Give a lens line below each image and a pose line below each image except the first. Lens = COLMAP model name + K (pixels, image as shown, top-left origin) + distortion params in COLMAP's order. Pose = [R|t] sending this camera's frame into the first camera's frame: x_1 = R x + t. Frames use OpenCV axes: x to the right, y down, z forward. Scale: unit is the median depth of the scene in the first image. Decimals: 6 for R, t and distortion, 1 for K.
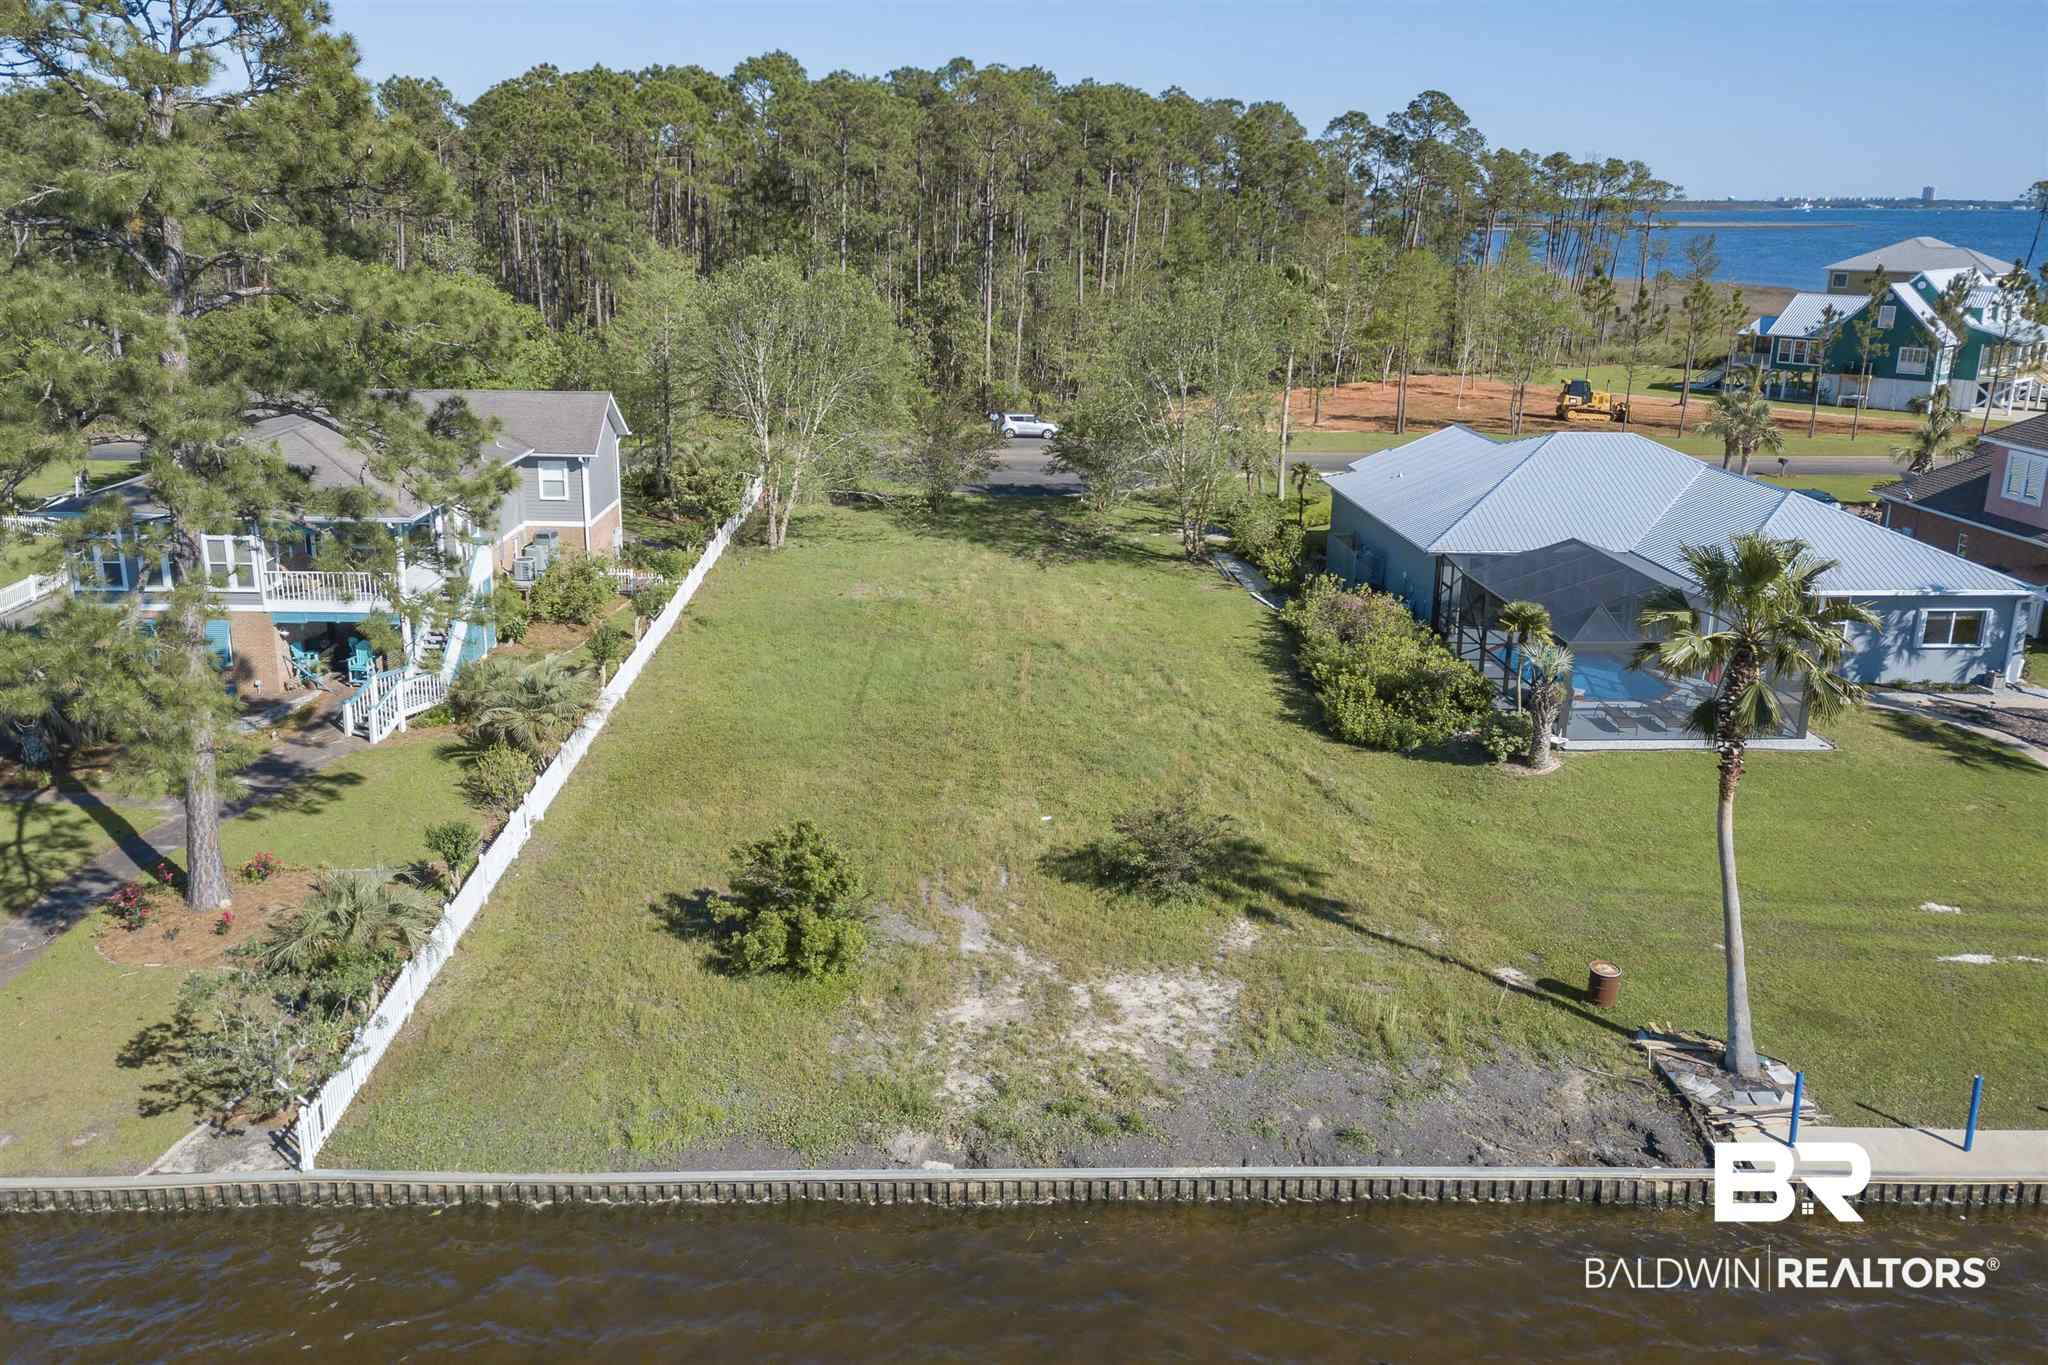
lens RADIAL K [[1591.2, 0, 1016.7], [0, 1591.2, 576.0], [0, 0, 1]] dist [0.026137, 0.002272]
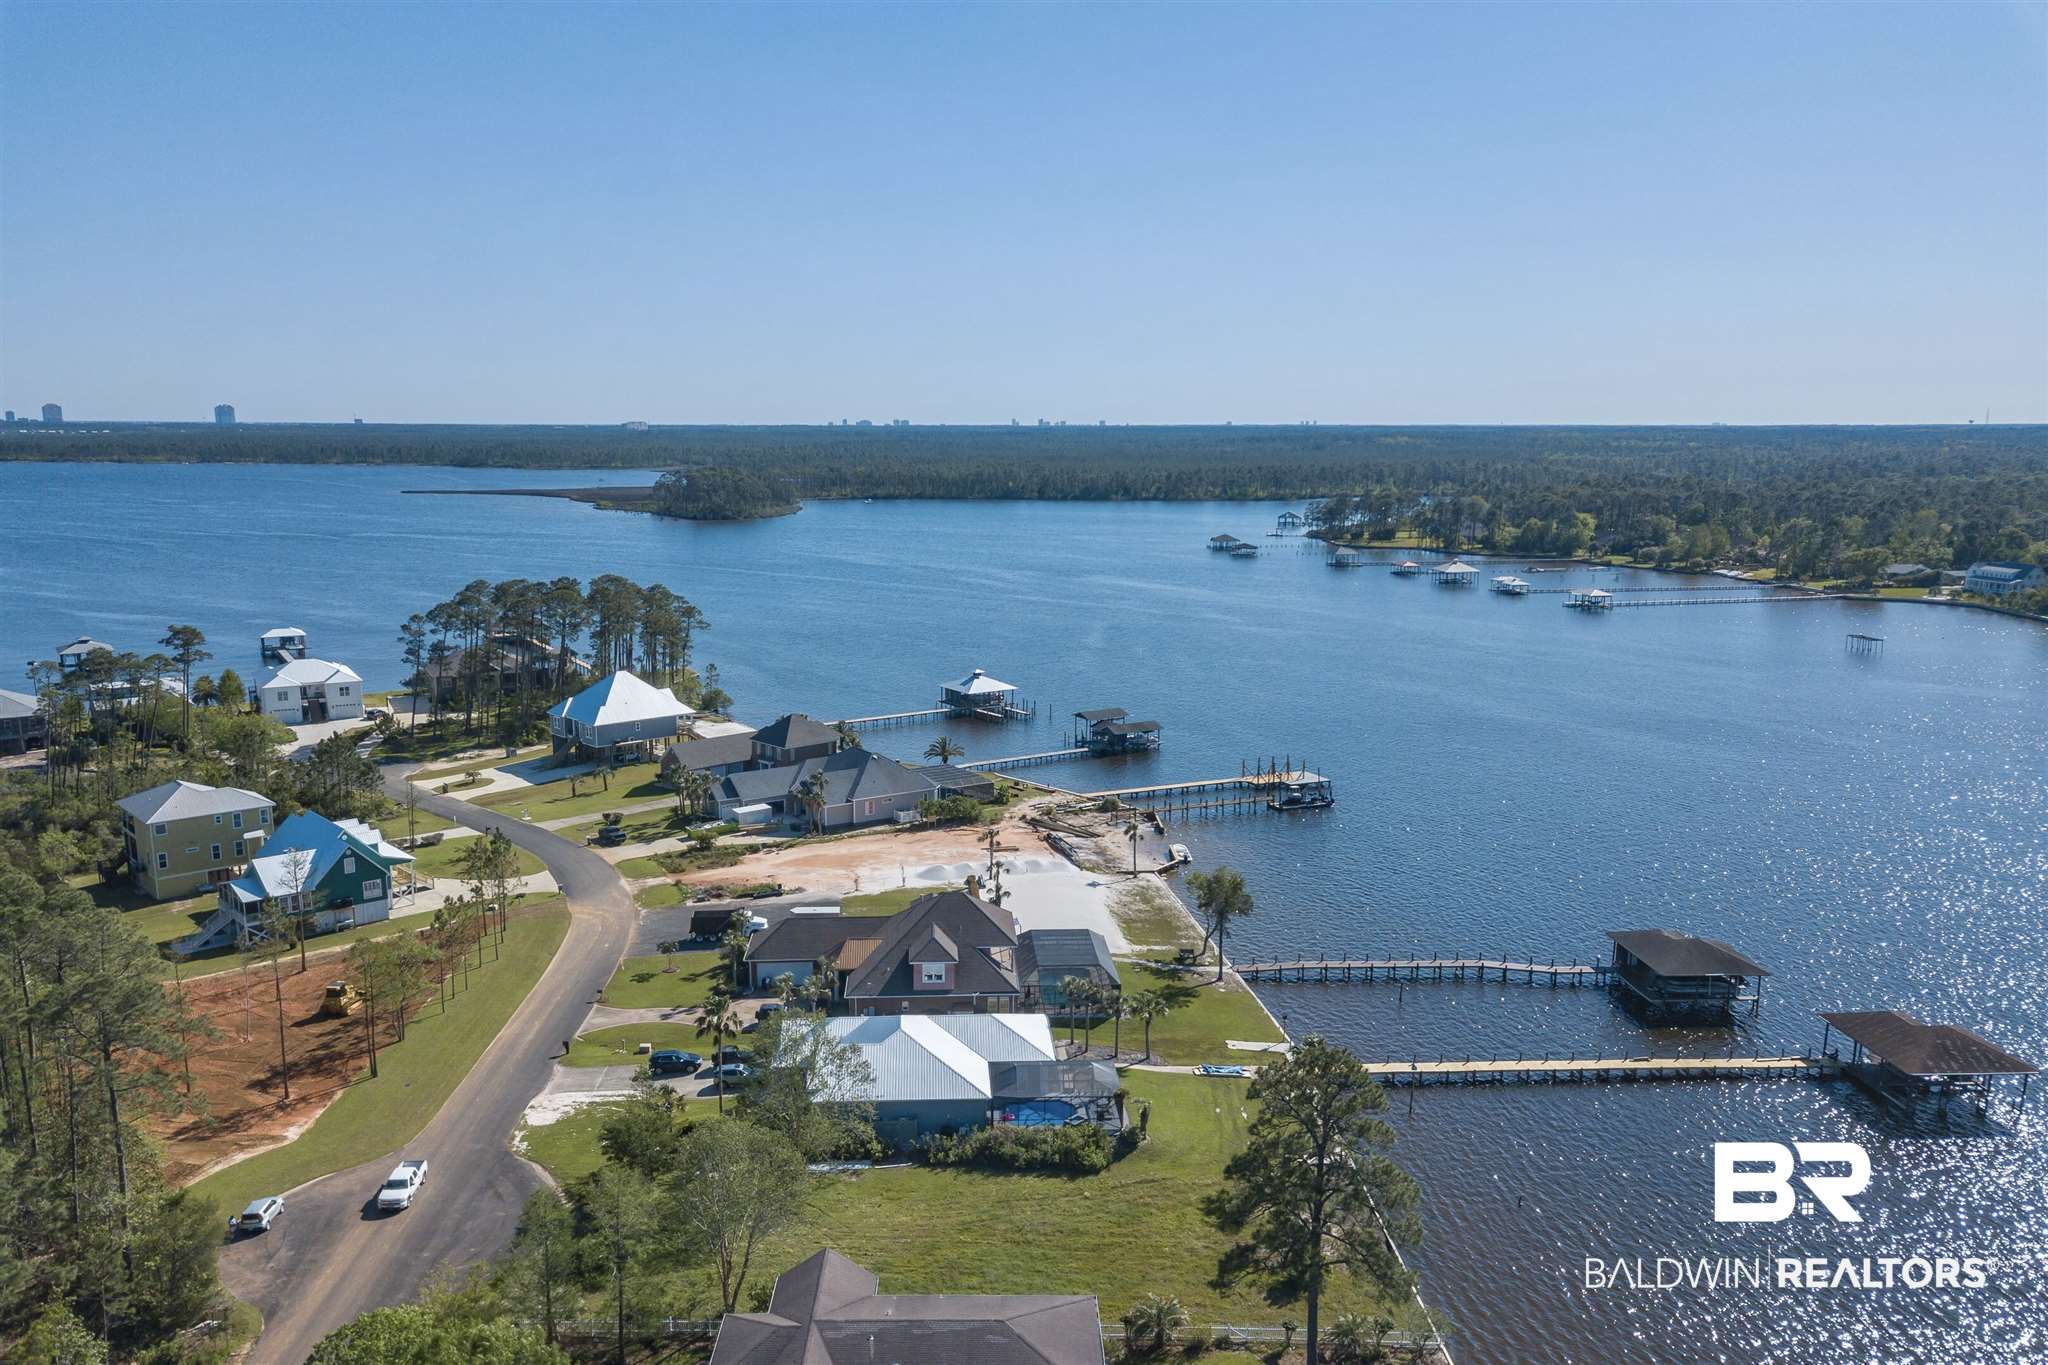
lens RADIAL K [[1571.2, 0, 986.8], [0, 1571.2, 758.1], [0, 0, 1]] dist [0.013085, 0.001987]
pose [[0.019135, -0.224547, 0.974275, -2.250460], [0.233155, 0.948590, 0.214048, -1.181026], [-0.972251, 0.223061, 0.070506, 0.897457]]
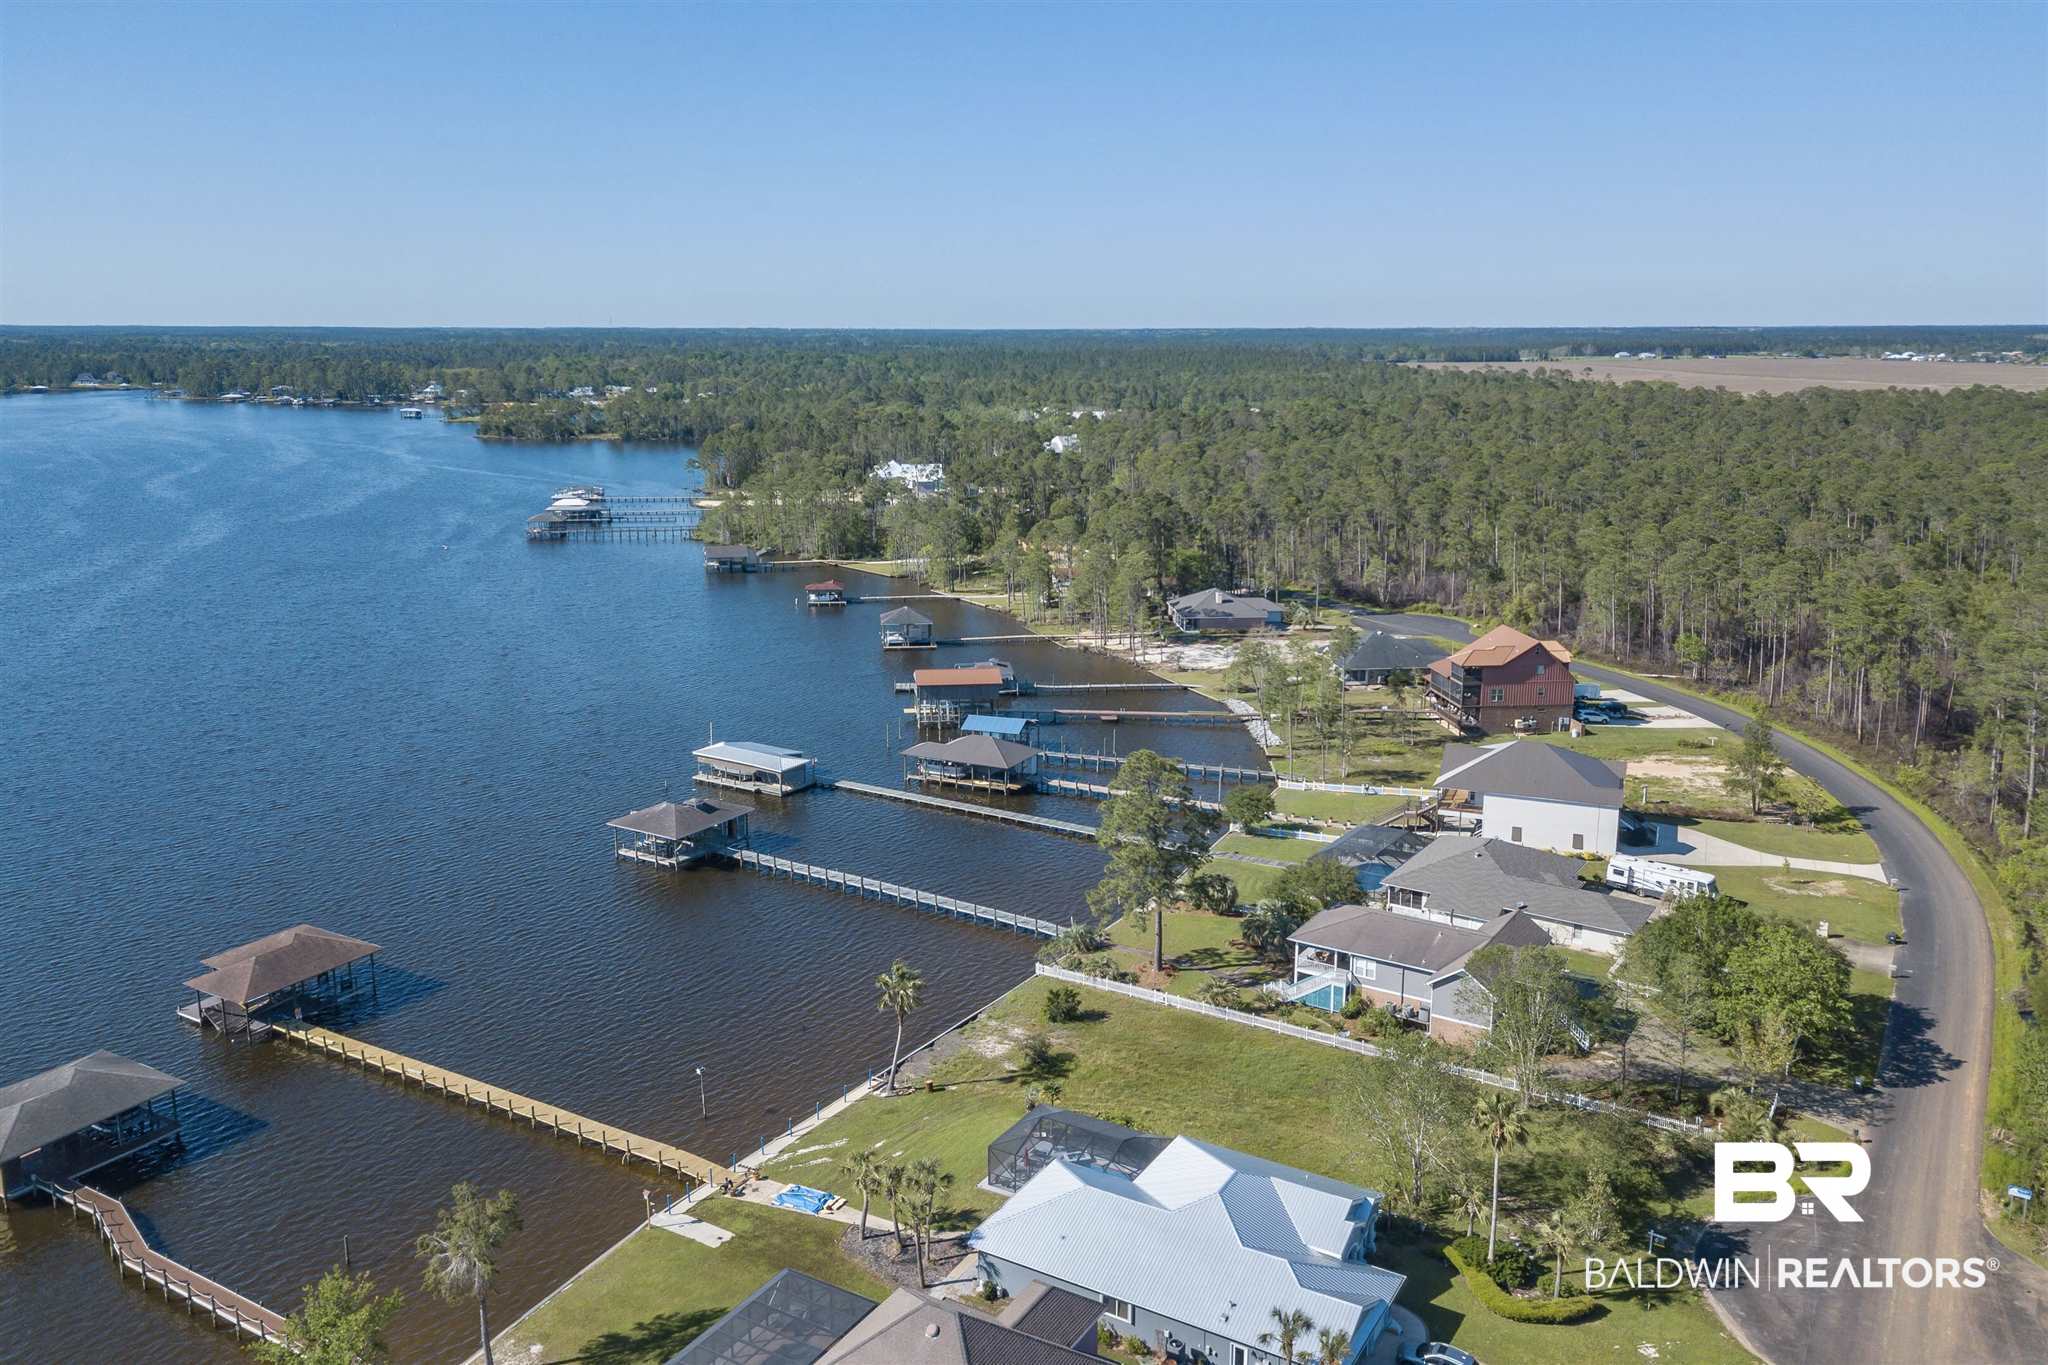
lens RADIAL K [[1562.0, 0, 990.0], [0, 1562.0, 680.0], [0, 0, 1]] dist [0.051704, -0.034874]
pose [[-0.581867, 0.171150, -0.795071, 2.231388], [-0.192719, 0.920746, 0.339243, -1.394186], [0.790120, 0.350620, -0.502768, 1.917771]]
